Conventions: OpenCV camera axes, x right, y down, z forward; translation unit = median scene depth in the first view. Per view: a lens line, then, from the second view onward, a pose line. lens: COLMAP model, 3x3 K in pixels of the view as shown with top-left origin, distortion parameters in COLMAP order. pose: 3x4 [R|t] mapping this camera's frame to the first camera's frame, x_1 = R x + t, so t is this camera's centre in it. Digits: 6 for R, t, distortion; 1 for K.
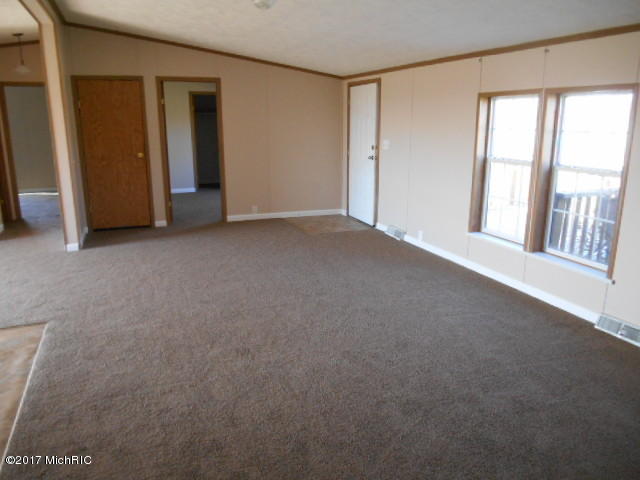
lens RADIAL K [[483.6, 0, 319.6], [0, 483.6, 255.8], [0, 0, 1]] dist [-0.060872, -0.001314]
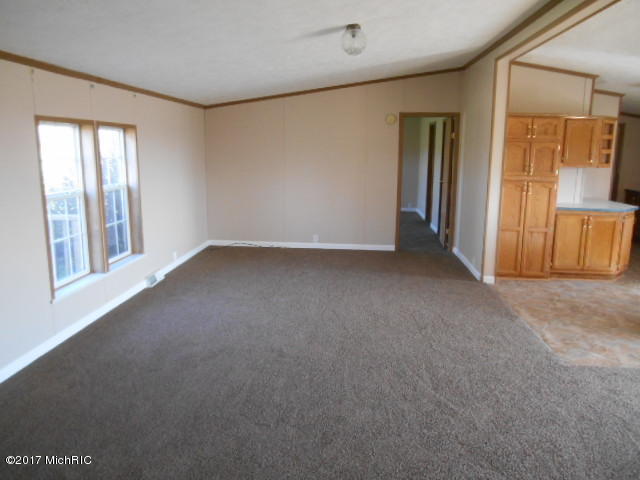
lens RADIAL K [[501.8, 0, 322.0], [0, 501.8, 237.7], [0, 0, 1]] dist [-0.030551, -0.003293]
pose [[-0.902068, -0.092114, 0.421650, -0.483247], [0.098274, 0.907457, 0.408489, -0.509130], [-0.420257, 0.409922, -0.809535, 1.760012]]
